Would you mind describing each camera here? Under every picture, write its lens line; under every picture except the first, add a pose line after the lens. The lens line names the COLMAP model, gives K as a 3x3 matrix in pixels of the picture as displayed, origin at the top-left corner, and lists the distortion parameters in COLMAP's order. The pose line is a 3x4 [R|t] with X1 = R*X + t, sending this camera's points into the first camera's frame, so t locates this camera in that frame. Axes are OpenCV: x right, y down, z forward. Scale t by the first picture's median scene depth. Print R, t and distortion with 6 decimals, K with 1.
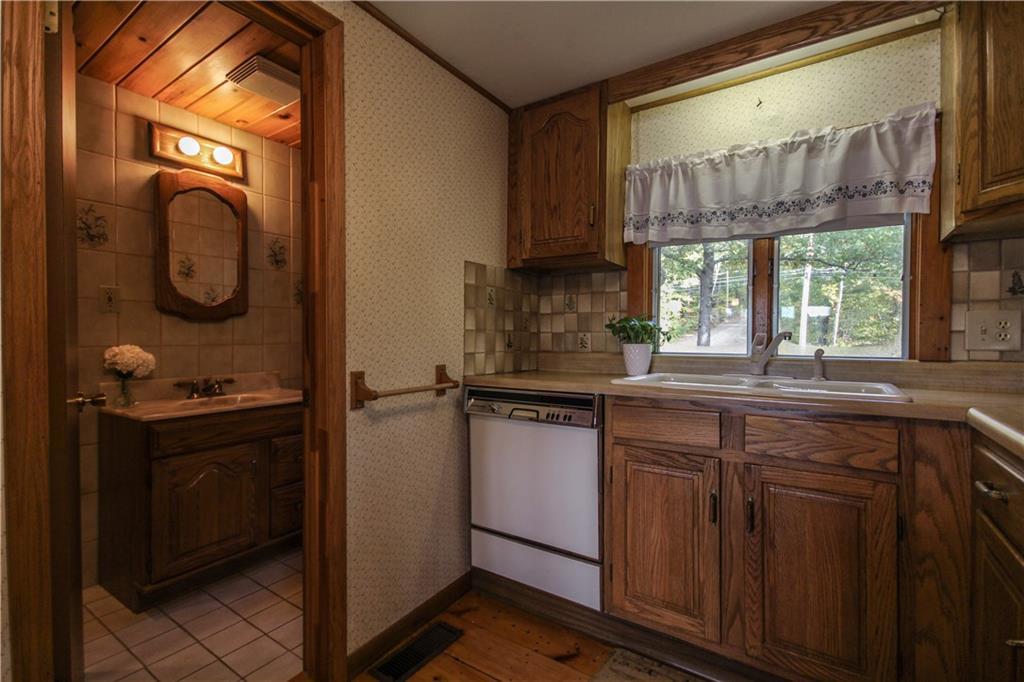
lens RADIAL K [[470.5, 0, 515.3], [0, 470.5, 342.5], [0, 0, 1]] dist [0.016785, -0.004022]
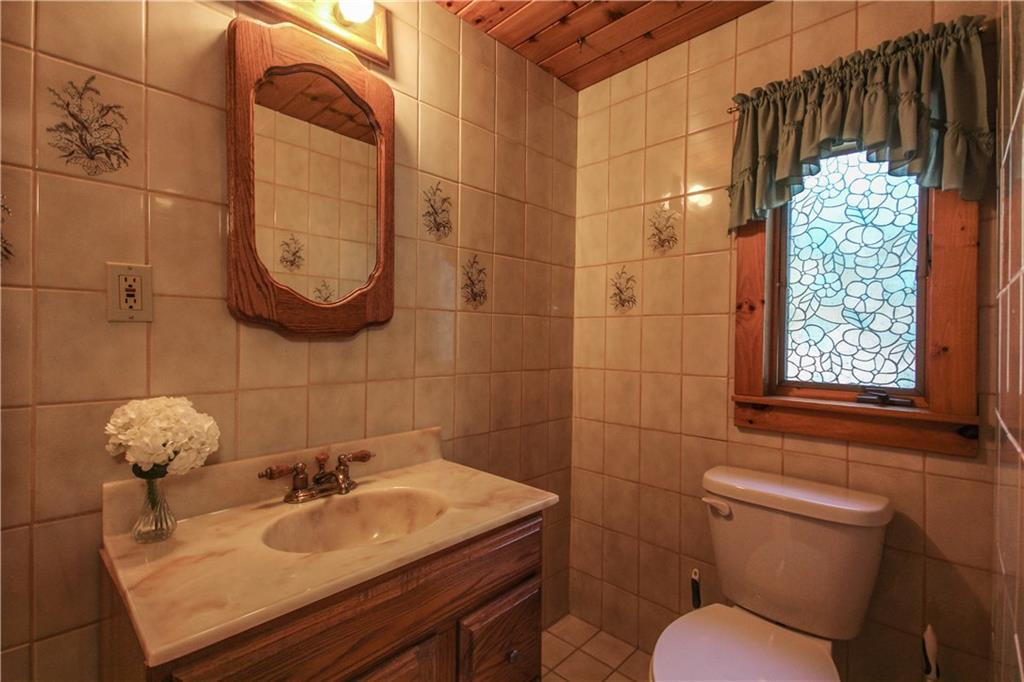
lens RADIAL K [[470.5, 0, 509.1], [0, 470.5, 340.4], [0, 0, 1]] dist [0.016785, -0.004022]
pose [[0.983744, 0.006590, -0.179457, -0.372466], [-0.008056, 0.999940, -0.007442, -0.040058], [0.179397, 0.008766, 0.983738, 0.551151]]
